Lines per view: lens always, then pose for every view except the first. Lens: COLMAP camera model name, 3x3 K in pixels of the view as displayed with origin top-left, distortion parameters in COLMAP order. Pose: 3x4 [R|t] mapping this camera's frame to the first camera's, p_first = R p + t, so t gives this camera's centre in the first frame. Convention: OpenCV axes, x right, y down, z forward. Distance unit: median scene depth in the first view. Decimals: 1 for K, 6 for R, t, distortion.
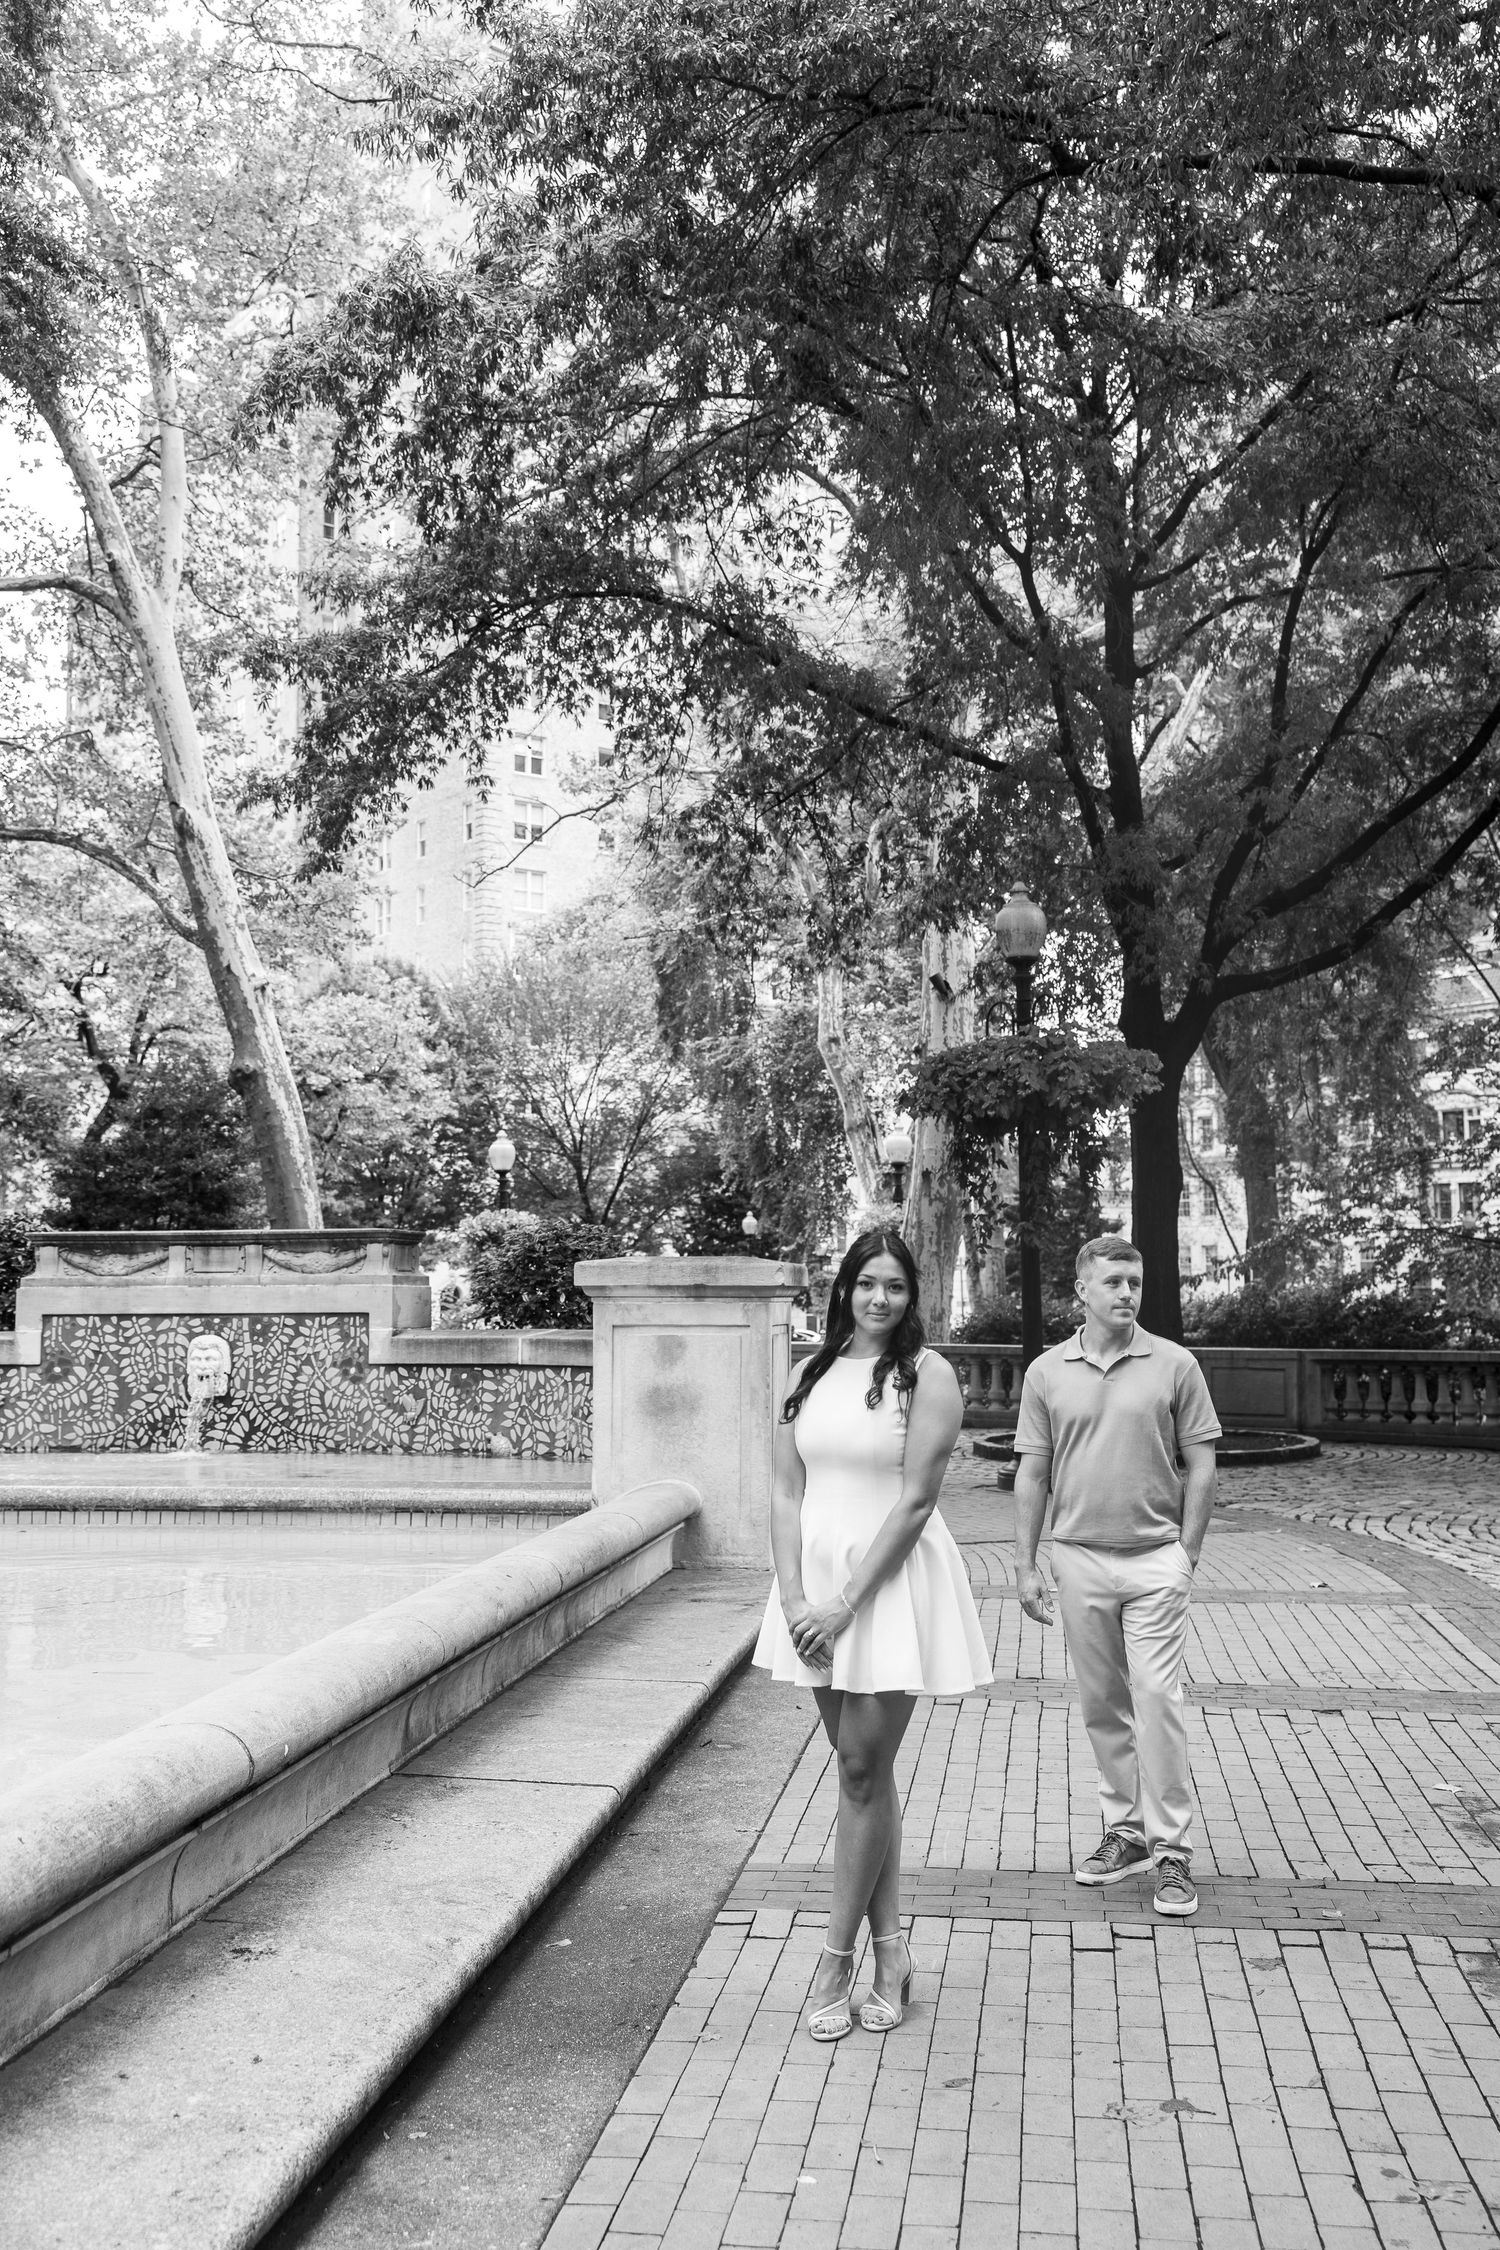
lens RADIAL K [[2041.5, 0, 754.0], [0, 2041.5, 1118.0], [0, 0, 1]] dist [-0.000069, 0.016975]
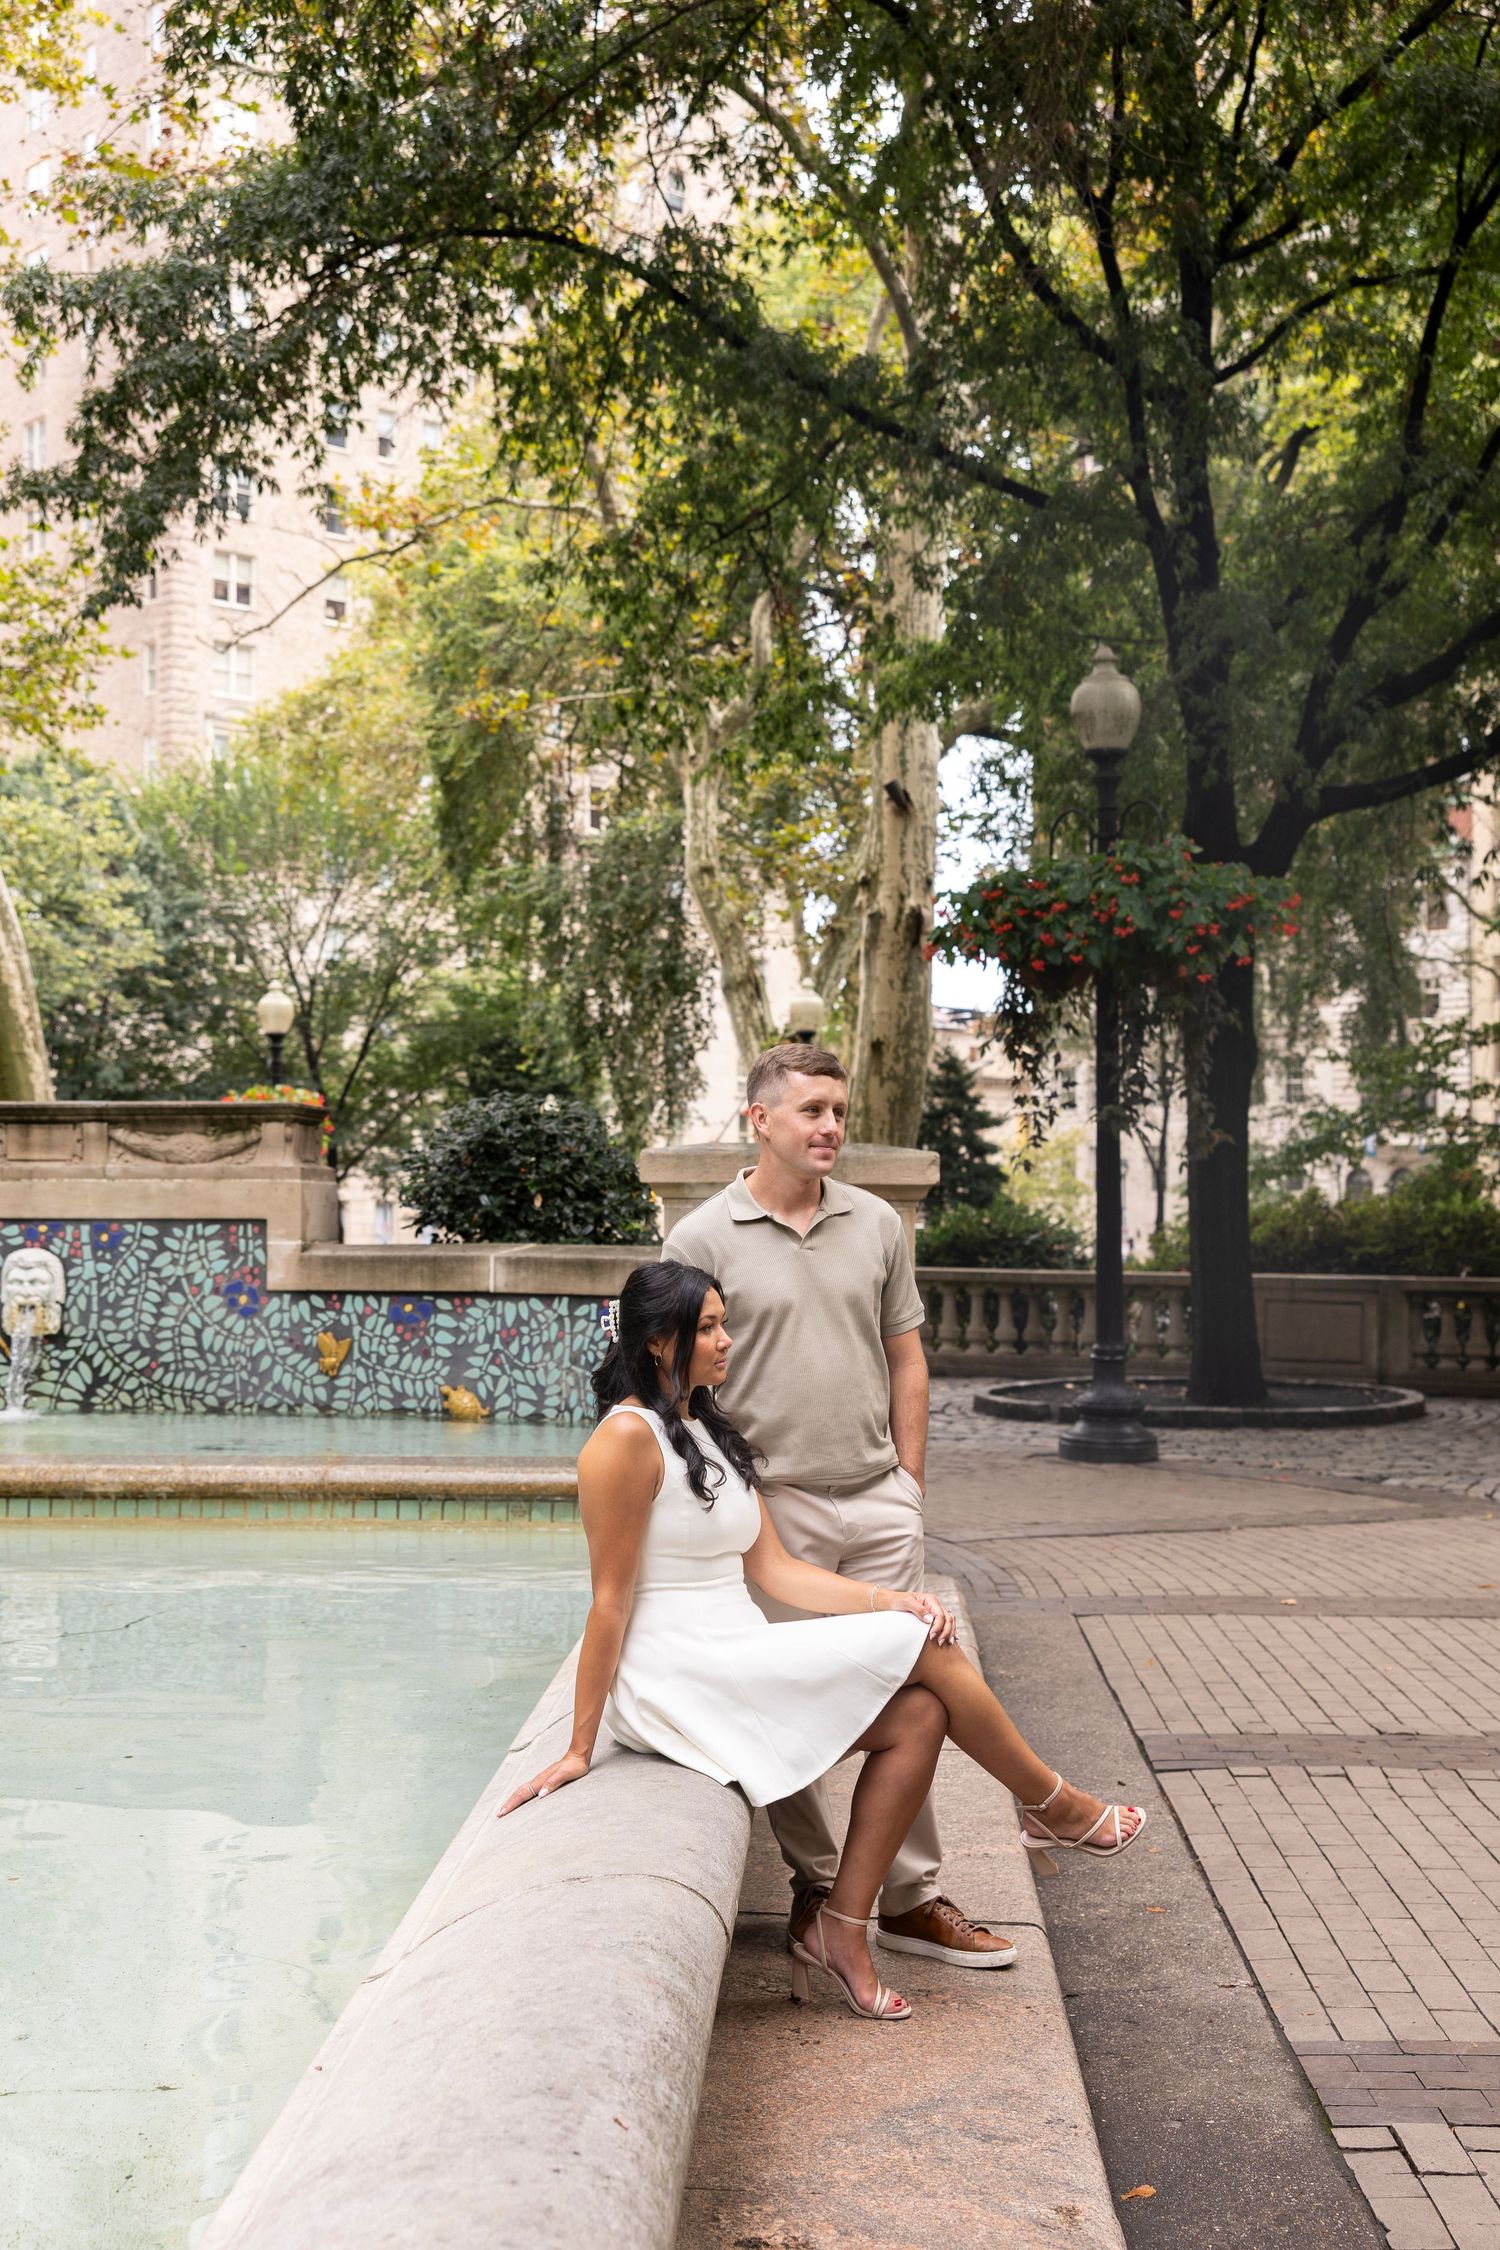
lens RADIAL K [[2589.7, 0, 756.9], [0, 2589.7, 1147.6], [0, 0, 1]] dist [0.010728, 0.000000]
pose [[0.994220, 0.011052, 0.106790, -0.082219], [-0.017851, 0.997859, 0.062922, 0.007484], [-0.105866, -0.064465, 0.992289, 0.060875]]
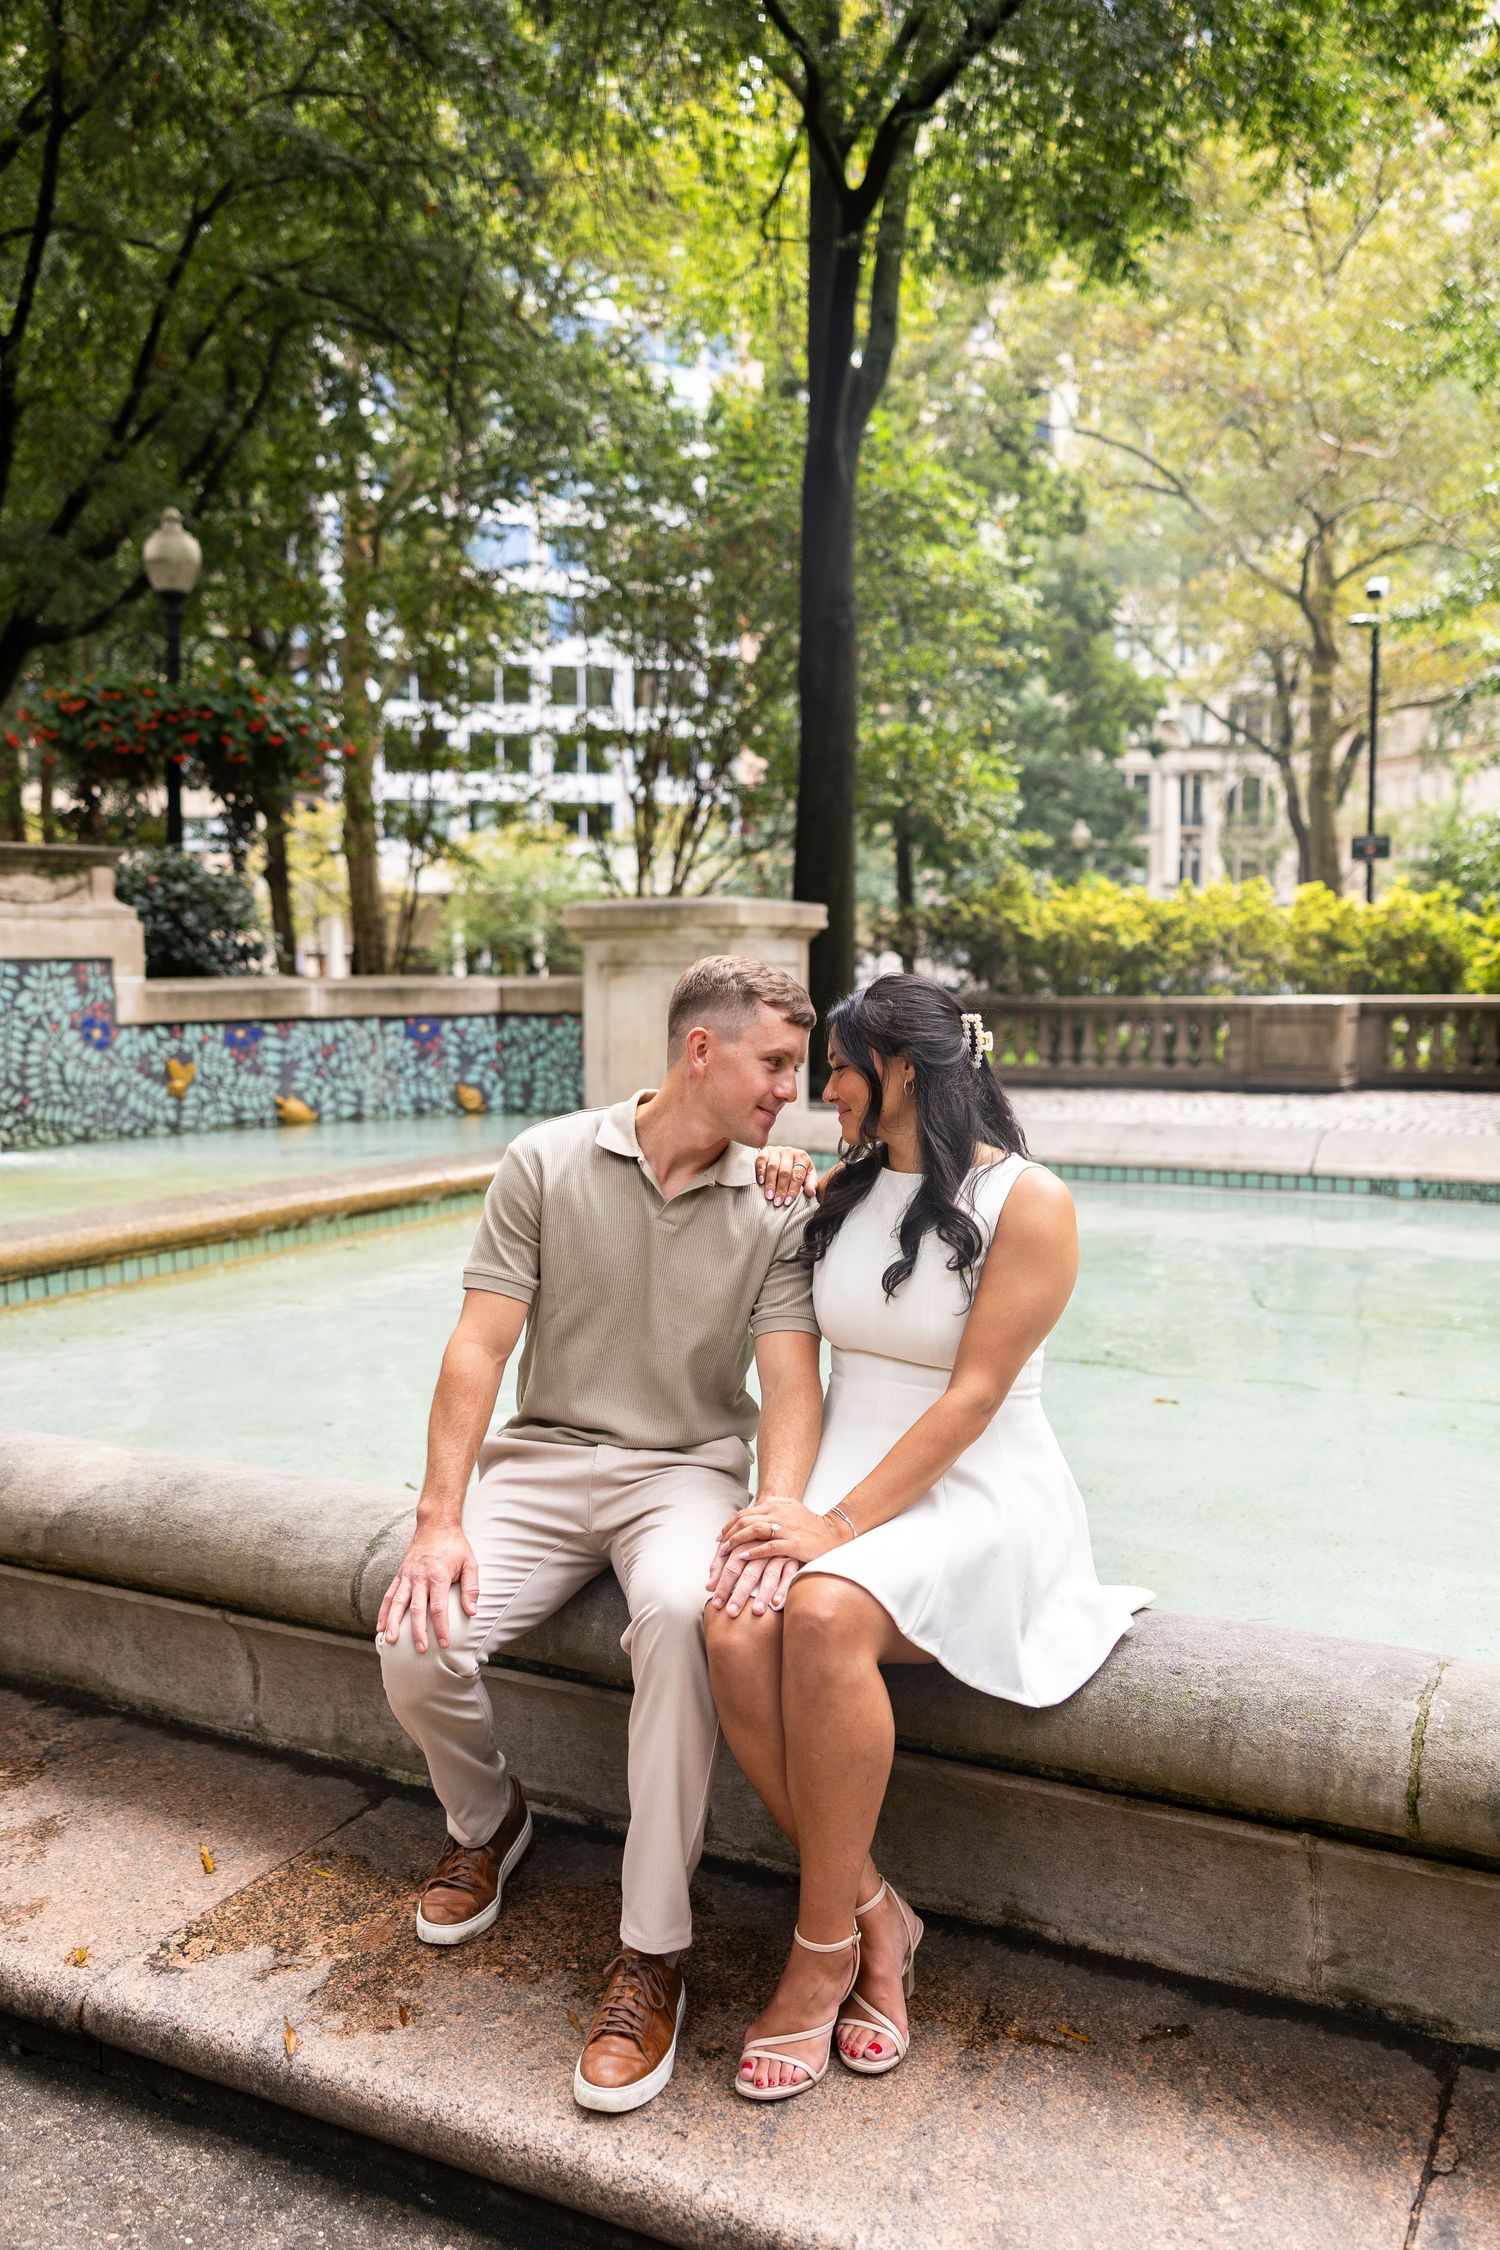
lens RADIAL K [[1883.8, 0, 744.3], [0, 1883.8, 1118.1], [0, 0, 1]] dist [0.019481, -0.015857]
pose [[0.349060, -0.076558, 0.933968, -0.550935], [-0.077156, 0.990925, 0.110063, 0.041893], [-0.933919, -0.110480, 0.339985, 0.378667]]
